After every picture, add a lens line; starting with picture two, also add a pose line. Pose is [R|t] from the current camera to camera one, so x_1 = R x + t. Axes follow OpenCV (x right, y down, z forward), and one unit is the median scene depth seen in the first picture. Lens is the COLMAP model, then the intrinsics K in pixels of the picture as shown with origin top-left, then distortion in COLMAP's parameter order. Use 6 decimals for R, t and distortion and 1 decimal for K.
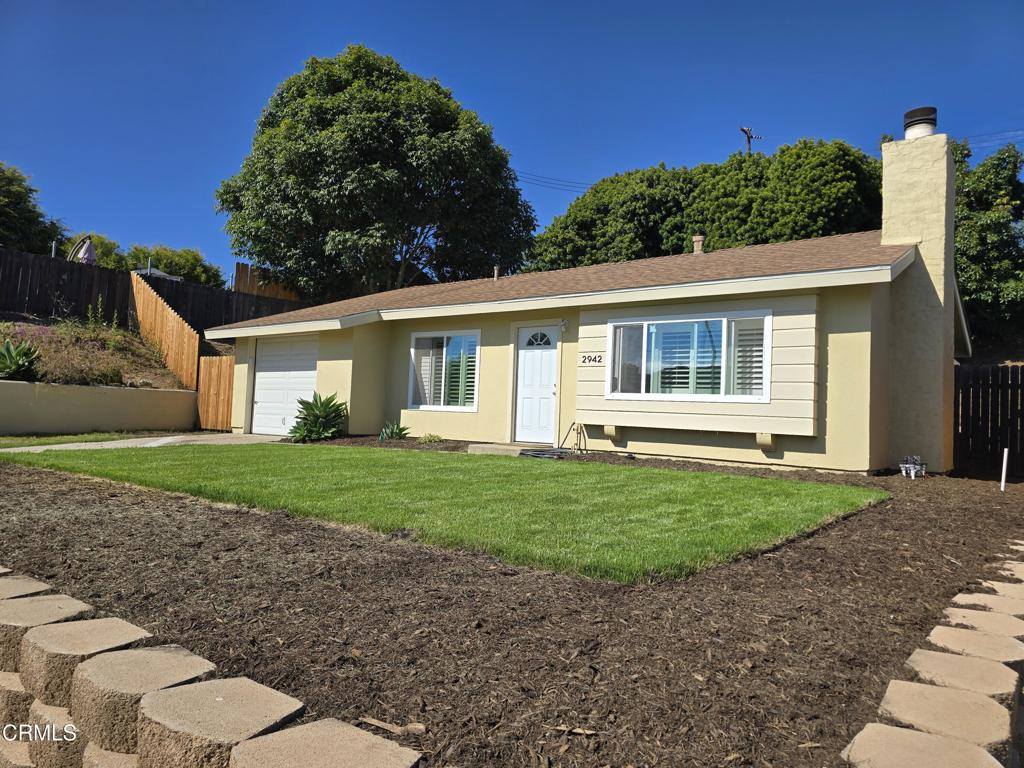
lens RADIAL K [[687.7, 0, 513.9], [0, 687.7, 387.2], [0, 0, 1]] dist [0.077871, -0.088023]
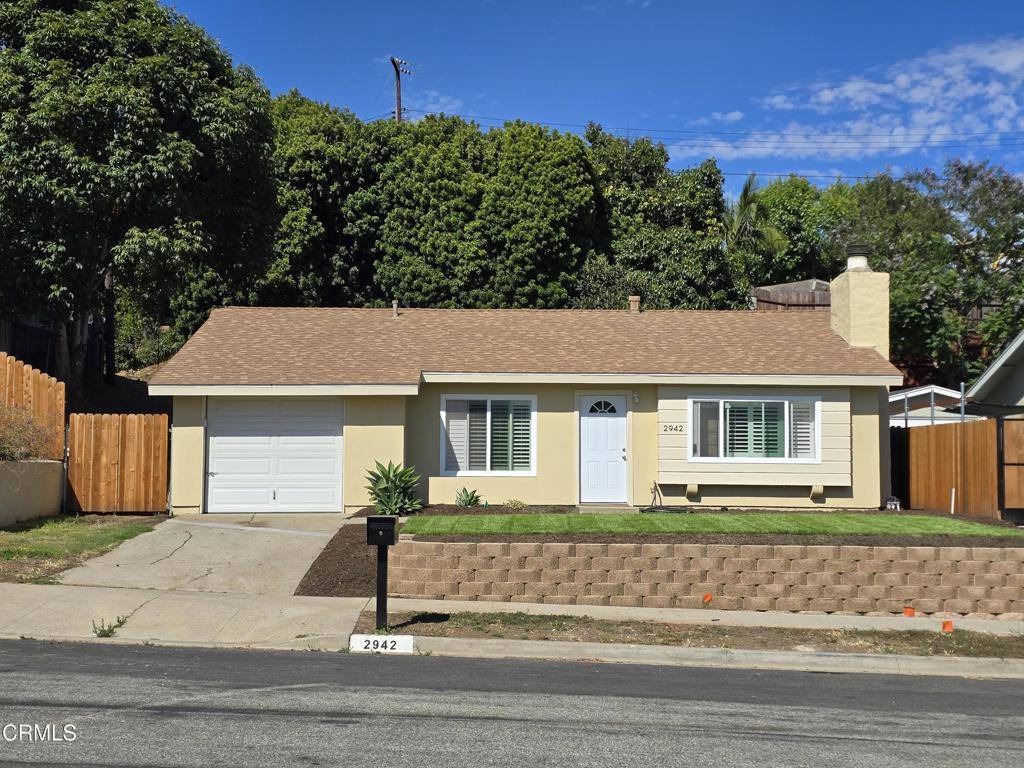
lens RADIAL K [[1372.1, 0, 512.0], [0, 1372.1, 384.0], [0, 0, 1]] dist [0.136749, -0.007317]
pose [[0.782203, -0.001303, 0.623022, -1.403721], [0.000904, 0.999999, 0.000957, -0.106785], [-0.623022, -0.000185, 0.782204, -0.598859]]
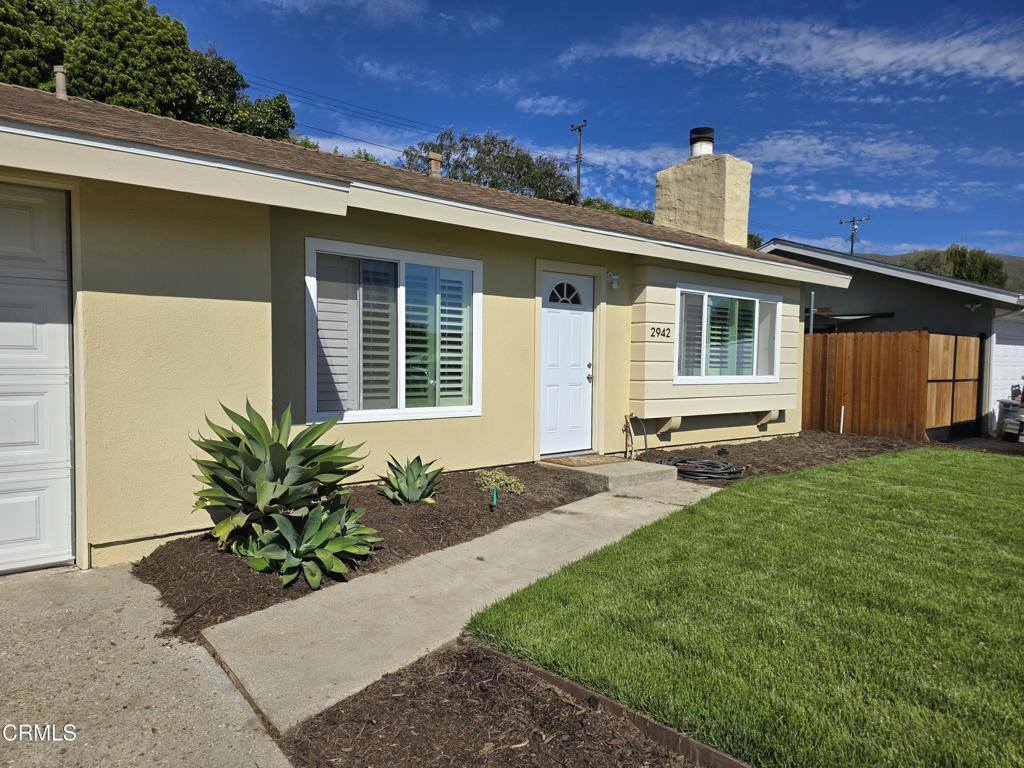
lens RADIAL K [[687.7, 0, 513.9], [0, 687.7, 387.2], [0, 0, 1]] dist [0.077871, -0.088023]
pose [[0.216783, -0.078598, 0.973051, -0.600483], [-0.046160, 0.994813, 0.090640, -0.037779], [-0.975128, -0.064566, 0.212030, 0.887934]]
